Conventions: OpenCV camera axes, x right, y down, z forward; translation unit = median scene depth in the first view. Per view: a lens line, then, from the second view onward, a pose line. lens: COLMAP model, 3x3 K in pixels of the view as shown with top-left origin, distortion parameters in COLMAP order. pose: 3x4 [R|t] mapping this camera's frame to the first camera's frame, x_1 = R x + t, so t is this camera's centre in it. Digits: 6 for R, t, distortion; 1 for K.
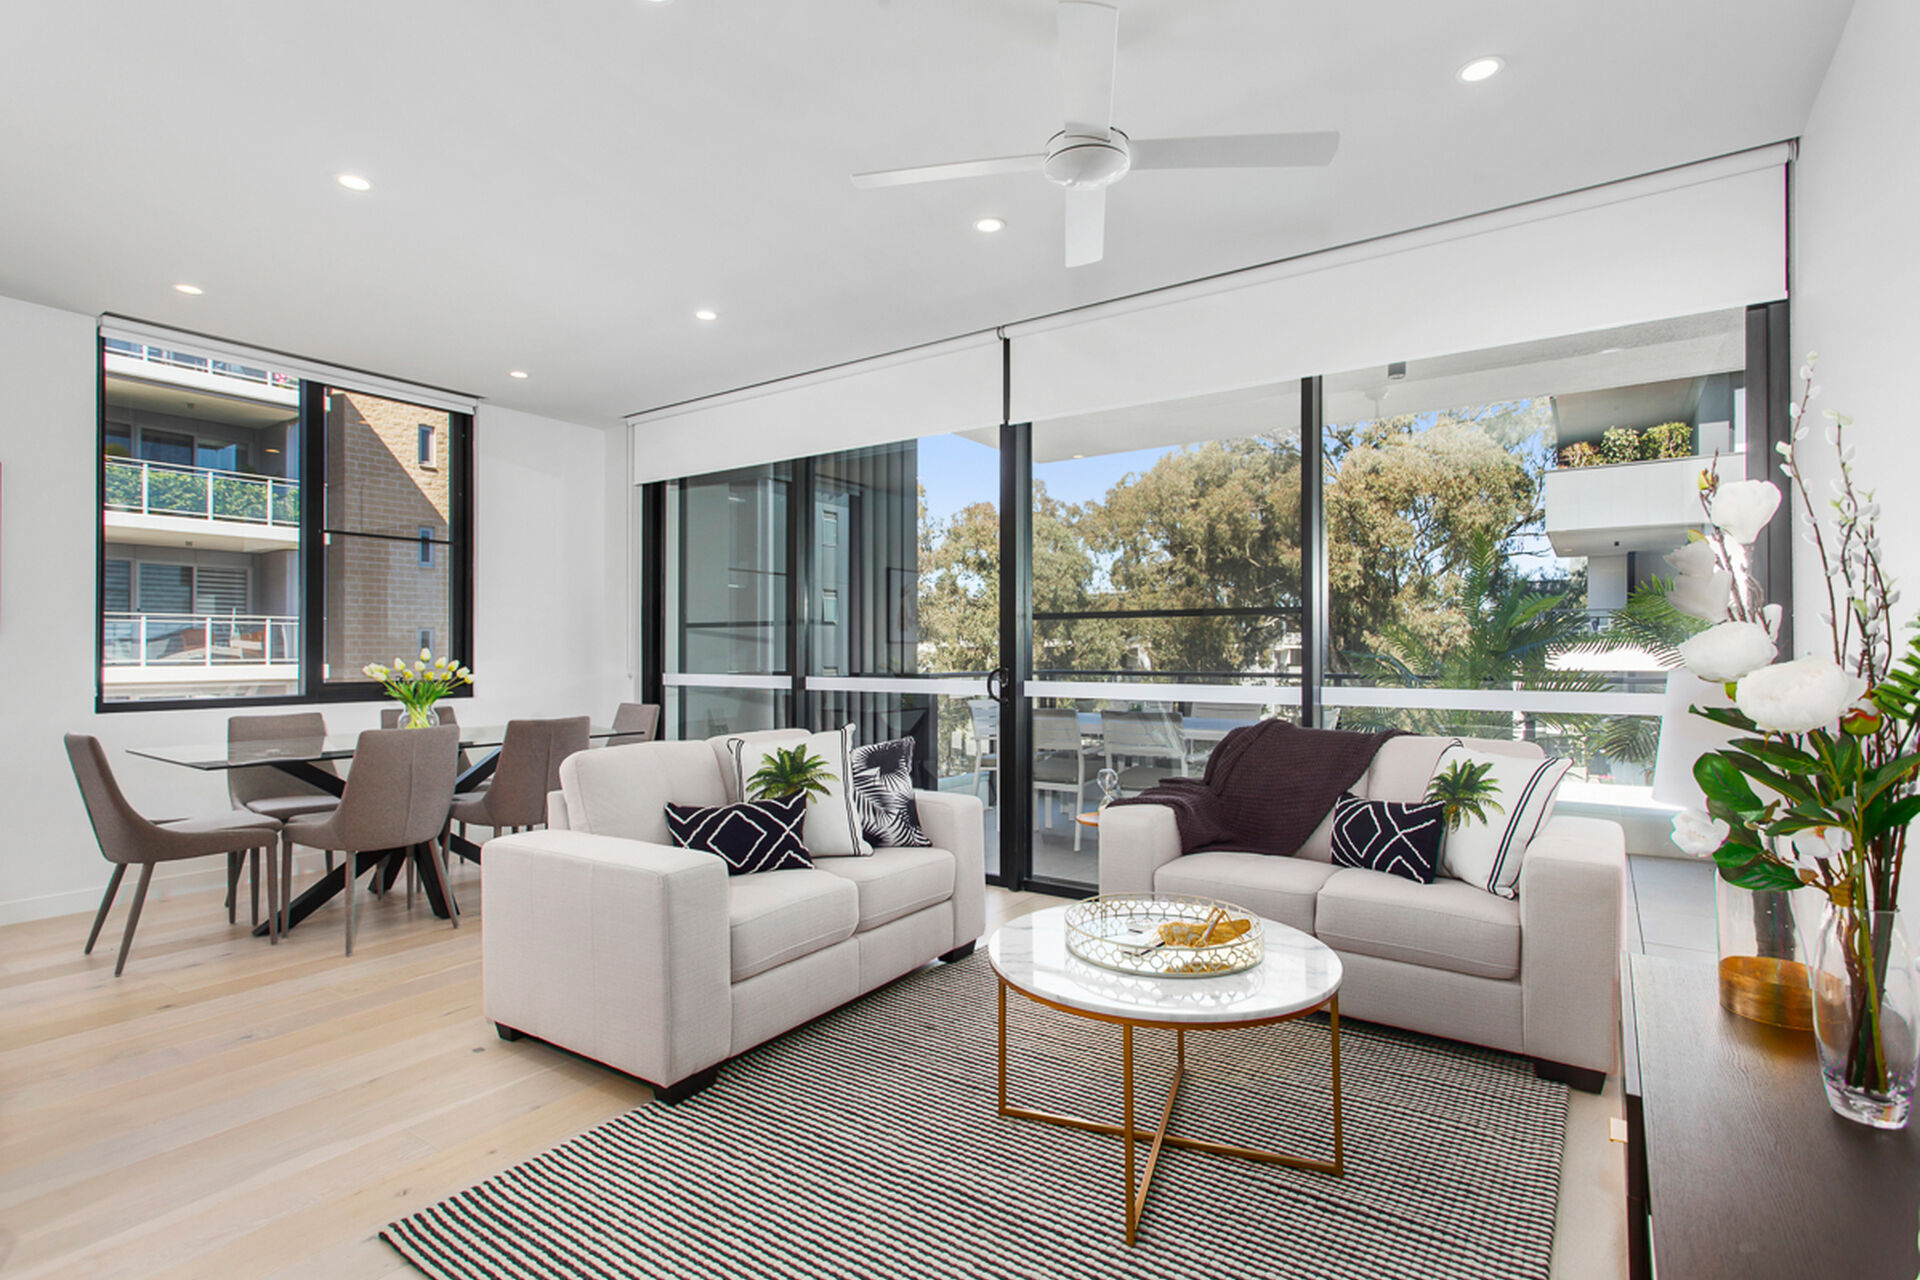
lens RADIAL K [[919.1, 0, 964.7], [0, 919.1, 643.7], [0, 0, 1]] dist [-0.006635, -0.001004]
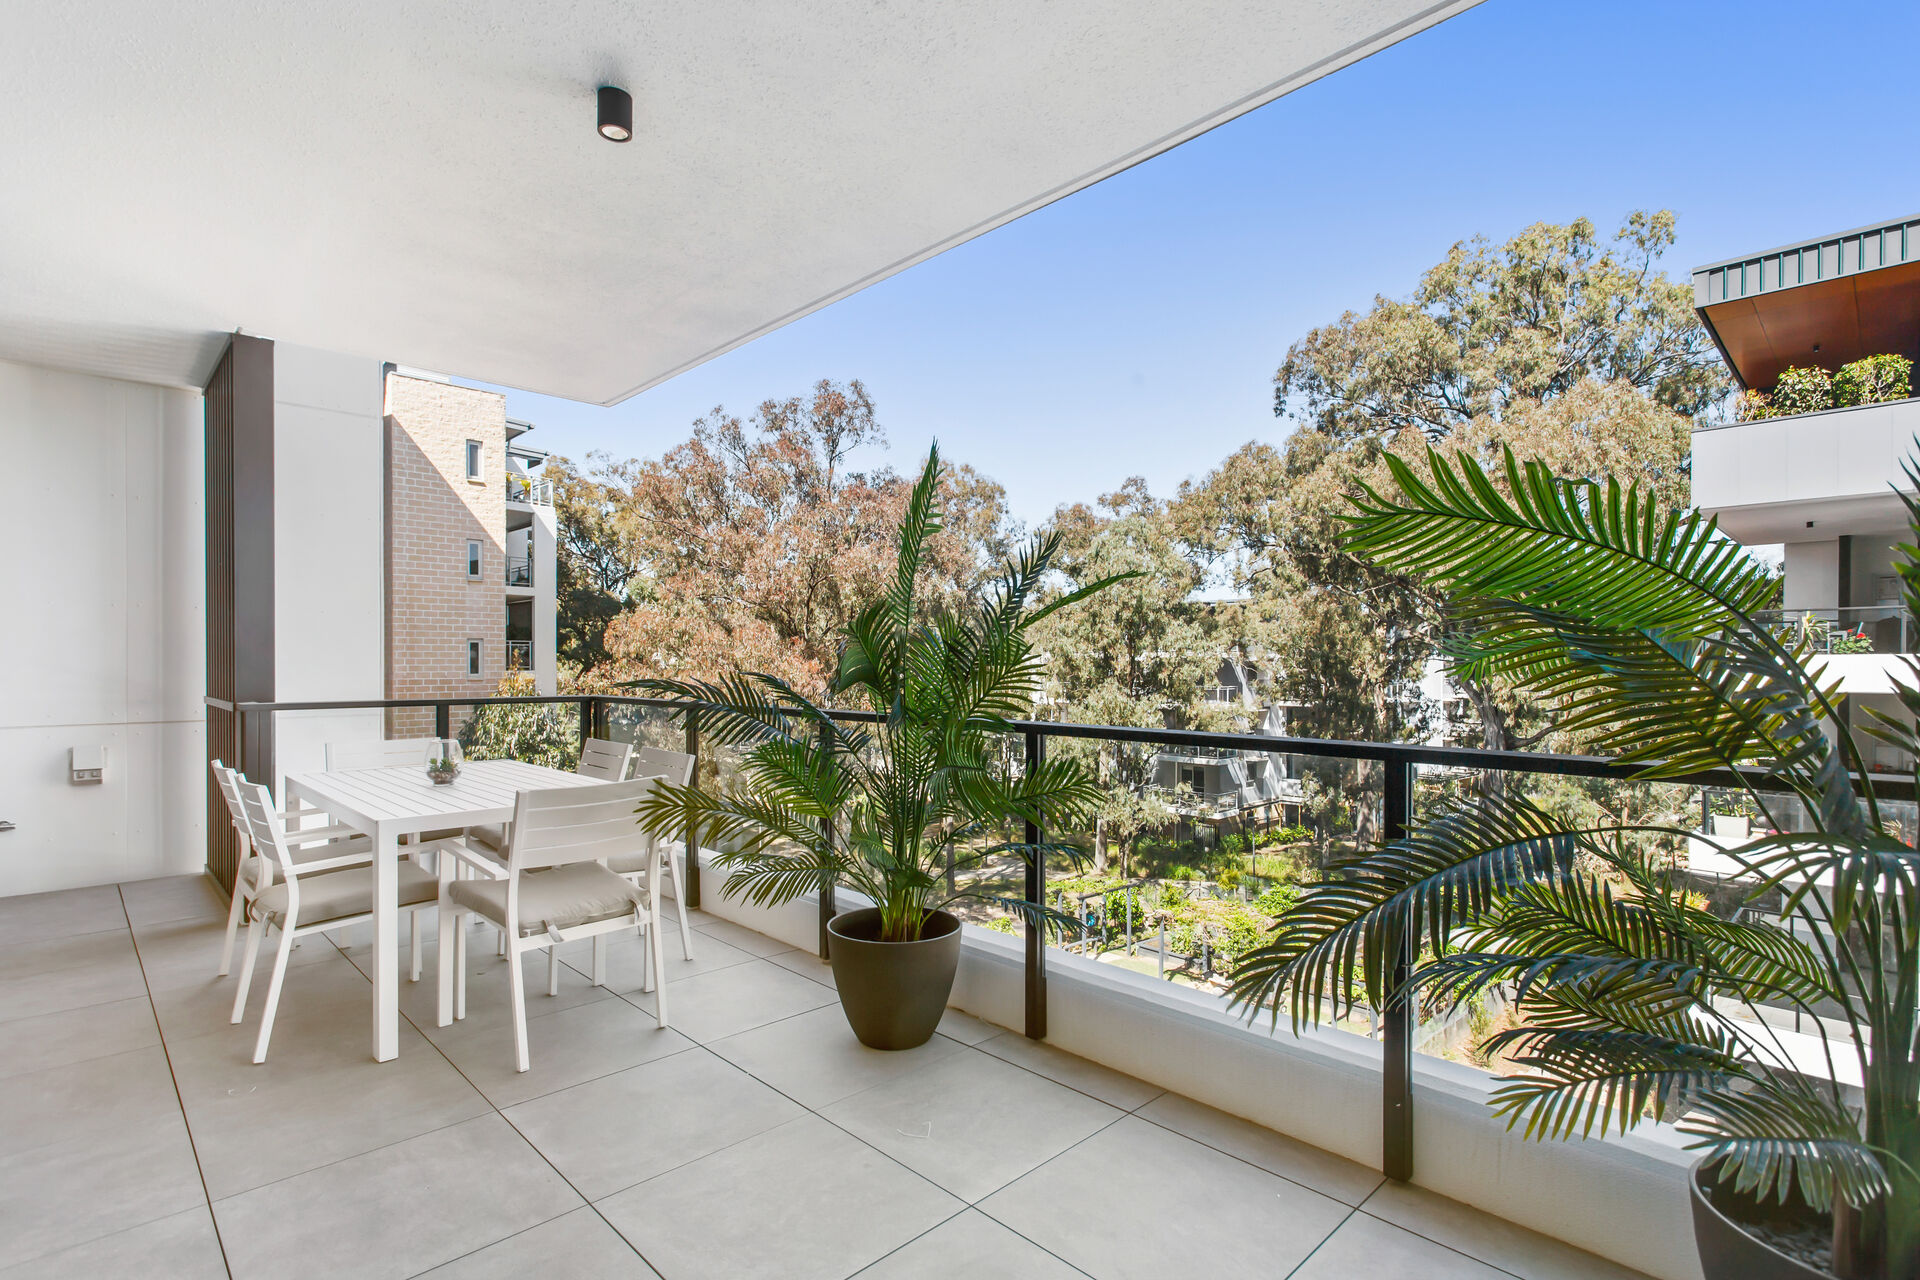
lens RADIAL K [[919.1, 0, 955.4], [0, 919.1, 651.4], [0, 0, 1]] dist [-0.006635, -0.001004]
pose [[0.982099, -0.000227, -0.188363, 0.129069], [-0.000276, 0.999996, -0.002645, -0.001371], [0.188363, 0.002650, 0.982096, 0.101370]]
